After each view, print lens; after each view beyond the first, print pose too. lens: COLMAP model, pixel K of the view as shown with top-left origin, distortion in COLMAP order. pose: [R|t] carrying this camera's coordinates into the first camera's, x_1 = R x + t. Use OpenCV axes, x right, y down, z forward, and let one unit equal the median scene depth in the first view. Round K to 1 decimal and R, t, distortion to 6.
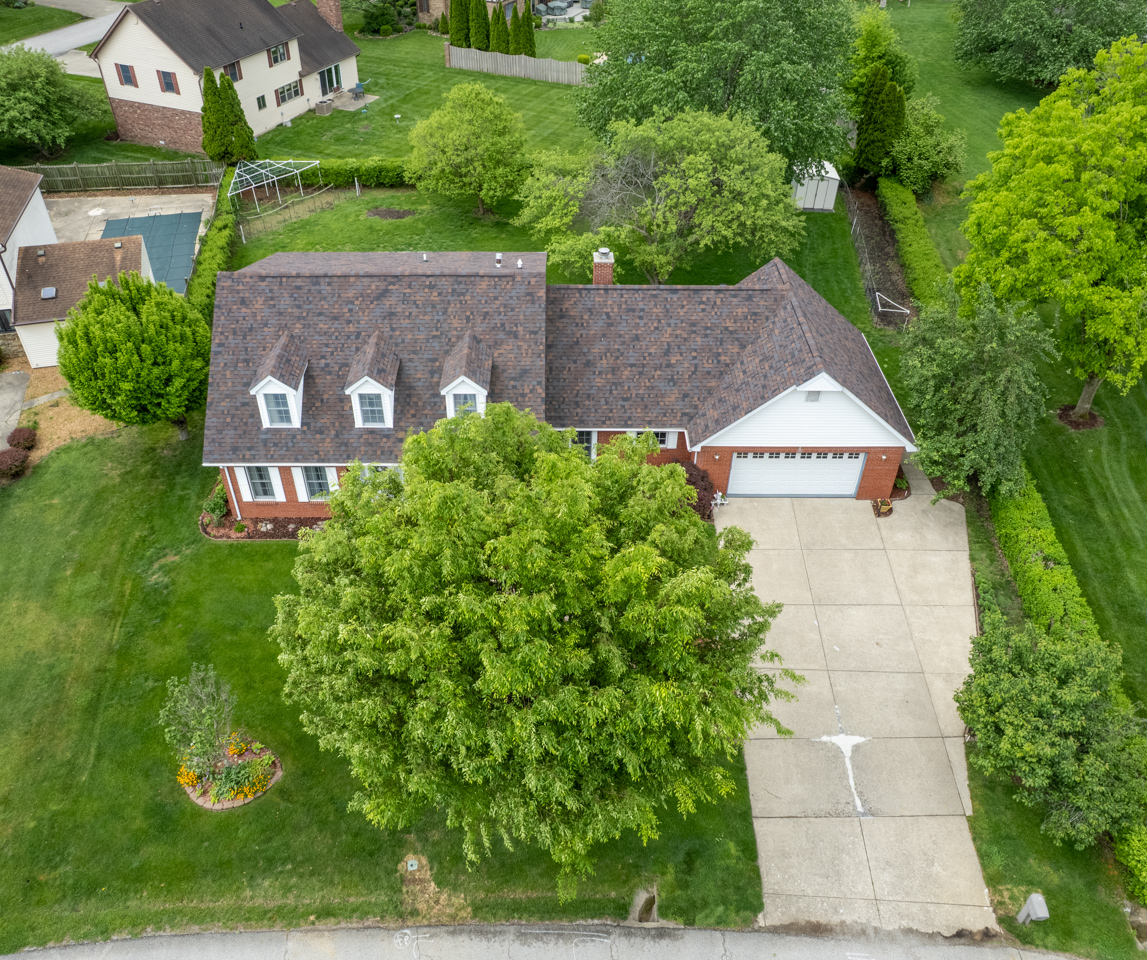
lens RADIAL K [[911.9, 0, 573.5], [0, 911.9, 480.0], [0, 0, 1]] dist [-0.048464, -0.000686]
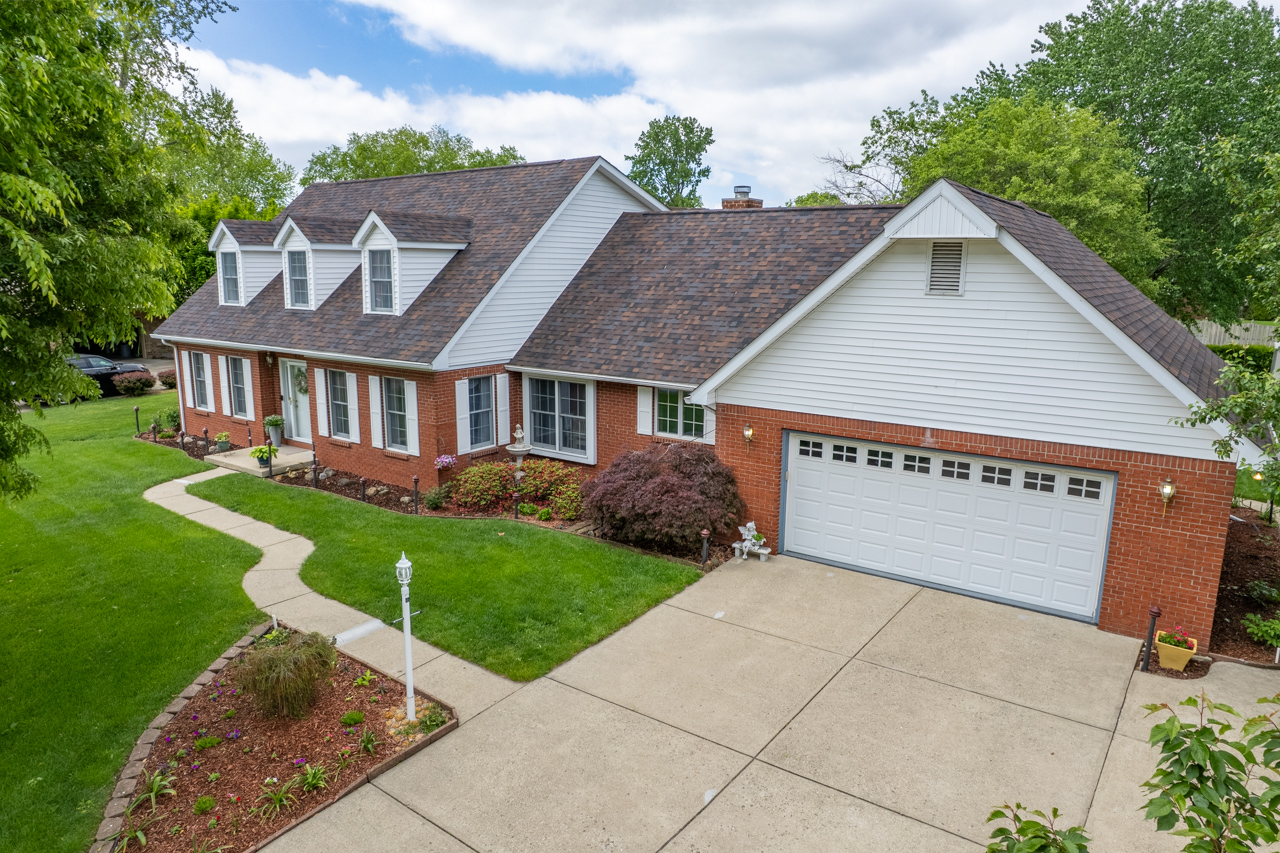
lens RADIAL K [[820.4, 0, 640.0], [0, 820.4, 426.5], [0, 0, 1]] dist [-0.080257, 0.072102]
pose [[0.812306, 0.114041, -0.571974, 0.355096], [-0.380251, 0.847161, -0.371116, 0.149207], [0.442231, 0.518953, 0.731518, 0.678750]]
